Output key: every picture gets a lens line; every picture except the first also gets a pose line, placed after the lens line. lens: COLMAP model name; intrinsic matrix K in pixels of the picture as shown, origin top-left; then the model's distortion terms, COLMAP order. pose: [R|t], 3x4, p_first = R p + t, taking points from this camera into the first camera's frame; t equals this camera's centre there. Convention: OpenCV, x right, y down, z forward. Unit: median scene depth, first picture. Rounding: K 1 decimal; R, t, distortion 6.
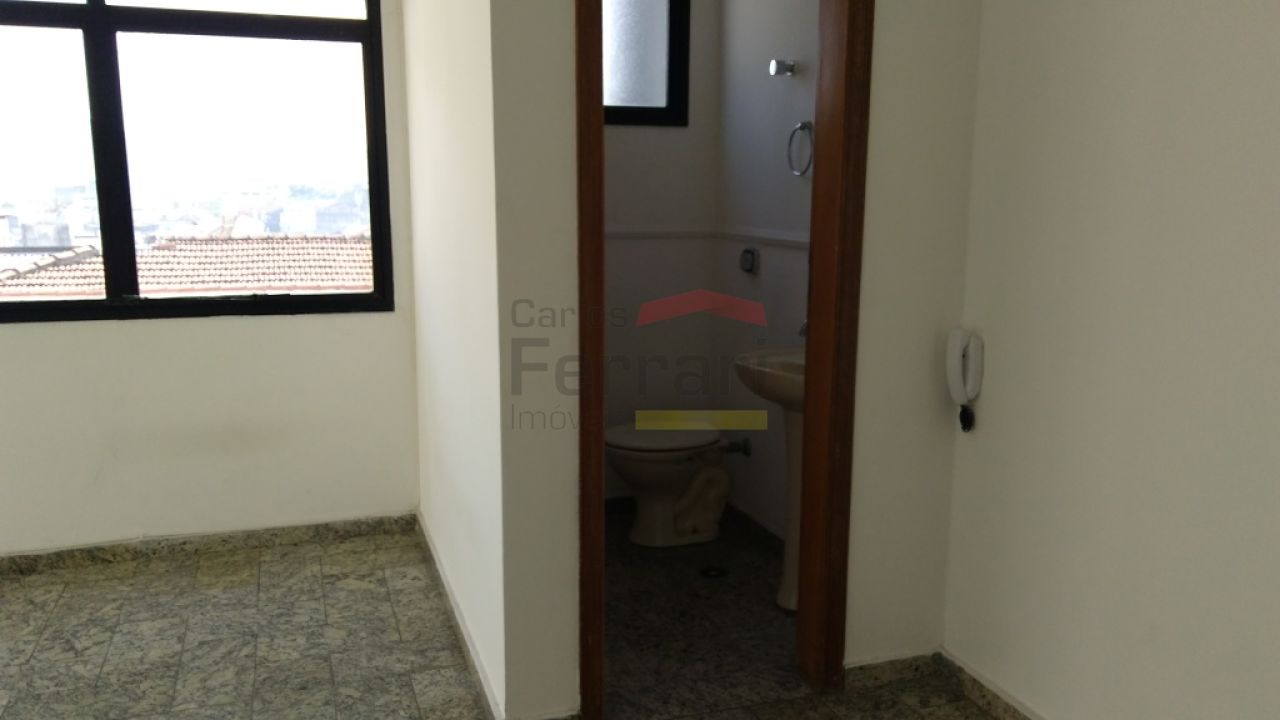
lens RADIAL K [[1022.3, 0, 644.7], [0, 1022.3, 372.0], [0, 0, 1]] dist [0.049763, -0.068657]
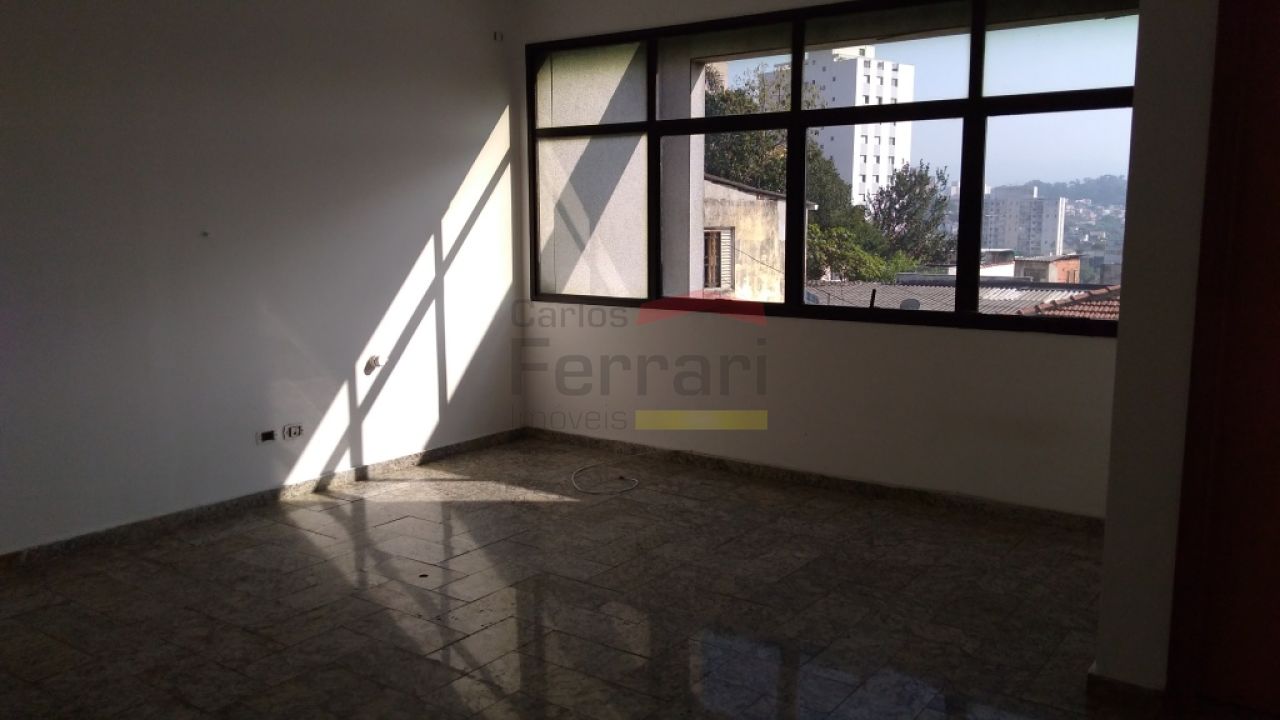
lens RADIAL K [[1022.3, 0, 639.6], [0, 1022.3, 373.5], [0, 0, 1]] dist [0.049763, -0.068657]
pose [[0.565724, 0.111445, -0.817029, 0.355113], [-0.143317, 0.989034, 0.035672, 0.020291], [0.812045, 0.096913, 0.575492, -0.110757]]
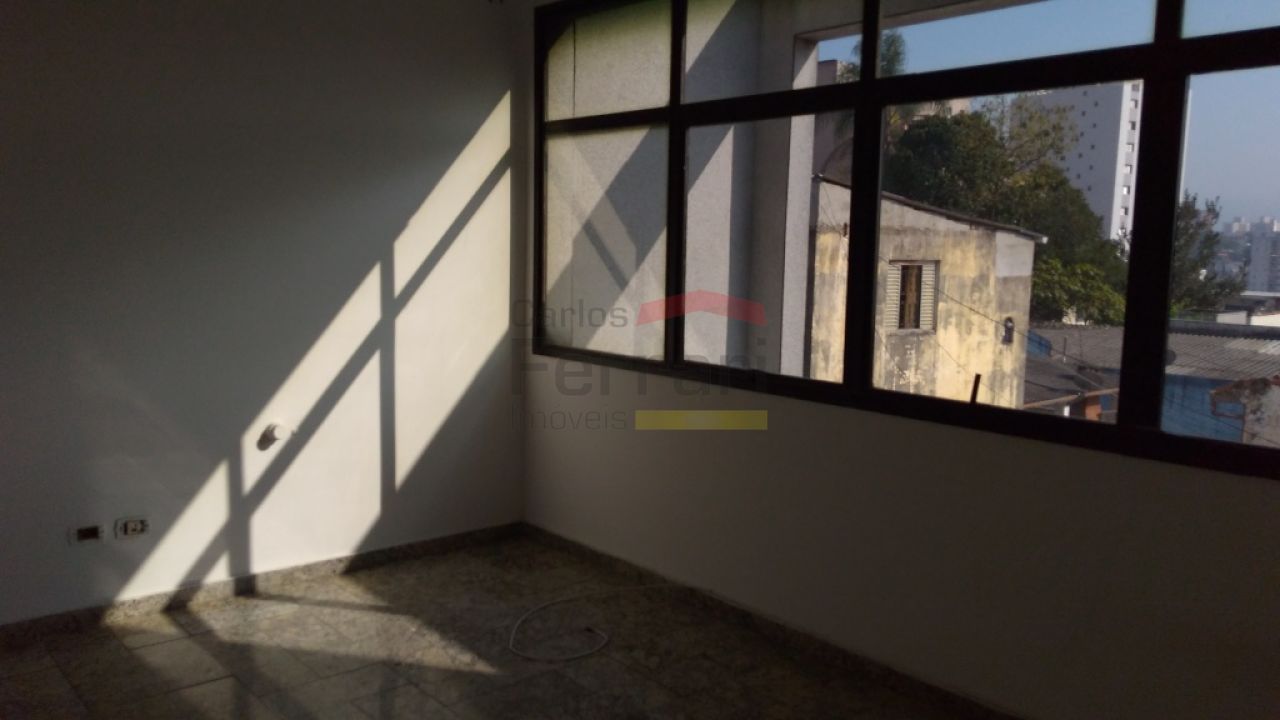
lens RADIAL K [[1022.3, 0, 634.7], [0, 1022.3, 373.1], [0, 0, 1]] dist [0.049763, -0.068657]
pose [[0.362006, 0.113731, -0.925212, 0.054910], [-0.188774, 0.980909, 0.046716, -0.074283], [0.912862, 0.157744, 0.376564, 0.364673]]
